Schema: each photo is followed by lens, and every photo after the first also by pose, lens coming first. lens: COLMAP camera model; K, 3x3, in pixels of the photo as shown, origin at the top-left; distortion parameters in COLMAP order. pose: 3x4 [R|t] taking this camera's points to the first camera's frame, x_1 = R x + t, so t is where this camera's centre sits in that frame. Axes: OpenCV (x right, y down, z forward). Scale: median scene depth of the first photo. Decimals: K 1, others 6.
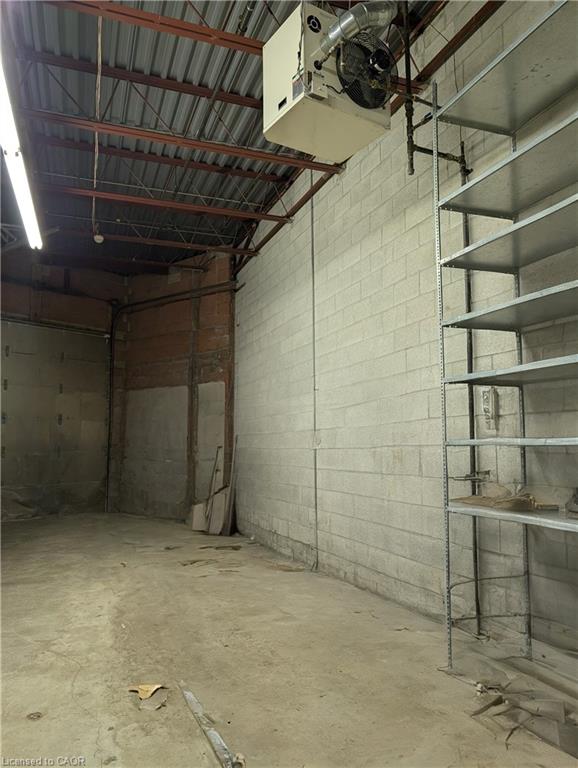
lens RADIAL K [[605.3, 0, 335.3], [0, 605.3, 411.6], [0, 0, 1]] dist [0.008363, 0.002800]
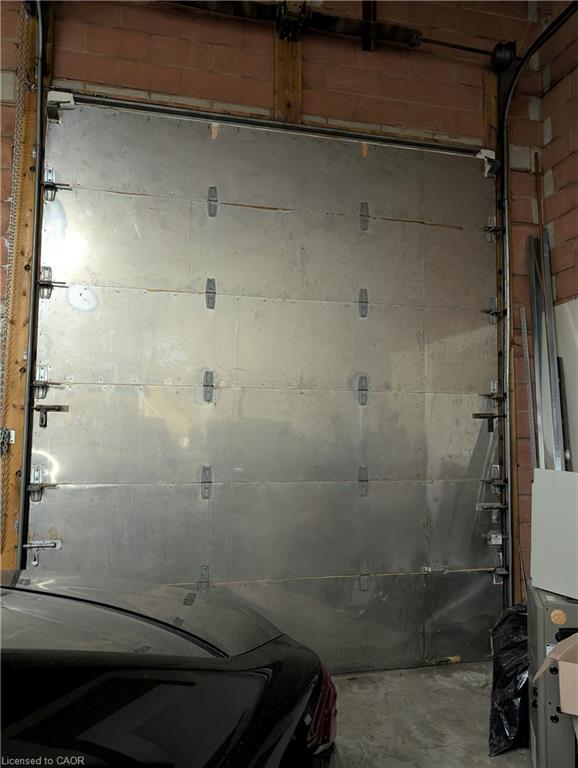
lens RADIAL K [[605.3, 0, 335.3], [0, 605.3, 411.6], [0, 0, 1]] dist [0.008363, 0.002800]
pose [[0.780861, -0.029054, -0.624029, -0.226556], [0.022131, 0.999577, -0.018847, 0.027718], [0.624313, 0.000907, 0.781174, 0.661041]]
